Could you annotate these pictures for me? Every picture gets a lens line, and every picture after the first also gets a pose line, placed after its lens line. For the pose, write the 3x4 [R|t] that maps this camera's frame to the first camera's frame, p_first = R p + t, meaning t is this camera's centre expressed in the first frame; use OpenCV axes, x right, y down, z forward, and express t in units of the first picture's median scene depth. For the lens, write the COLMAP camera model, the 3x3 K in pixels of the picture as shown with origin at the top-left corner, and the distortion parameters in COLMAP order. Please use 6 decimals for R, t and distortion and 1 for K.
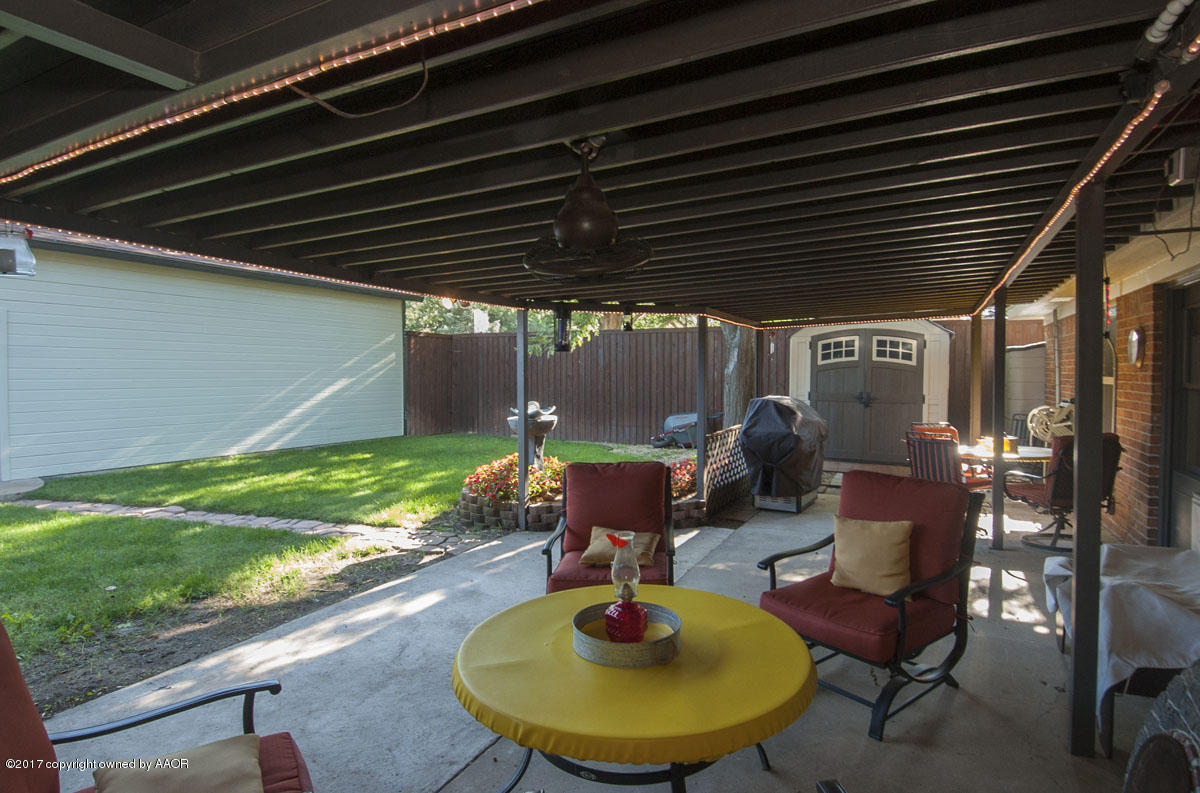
lens RADIAL K [[643.5, 0, 597.9], [0, 643.5, 394.8], [0, 0, 1]] dist [0.025511, -0.002425]
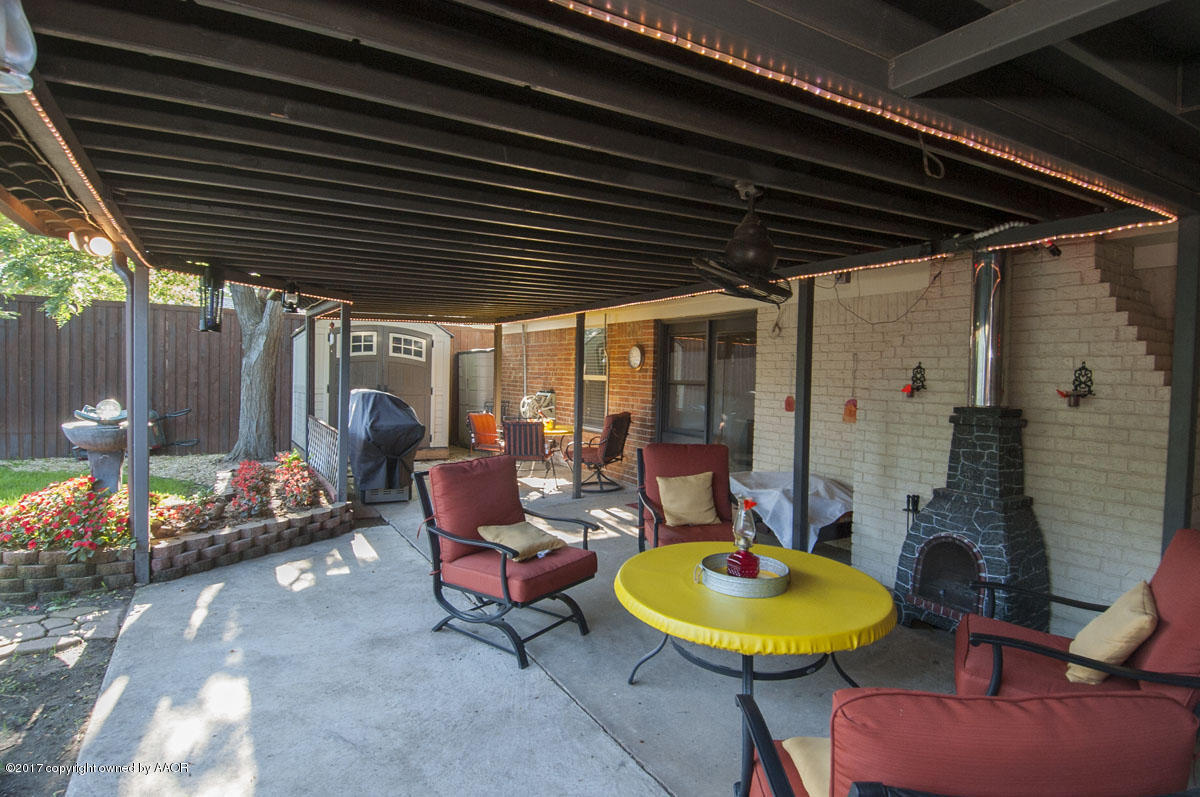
lens RADIAL K [[642.2, 0, 590.7], [0, 642.2, 391.7], [0, 0, 1]] dist [0.029381, -0.038397]
pose [[0.522318, -0.008938, 0.852704, -0.491080], [0.003015, 0.999958, 0.008635, -0.002146], [-0.852745, -0.001939, 0.522323, 0.242863]]
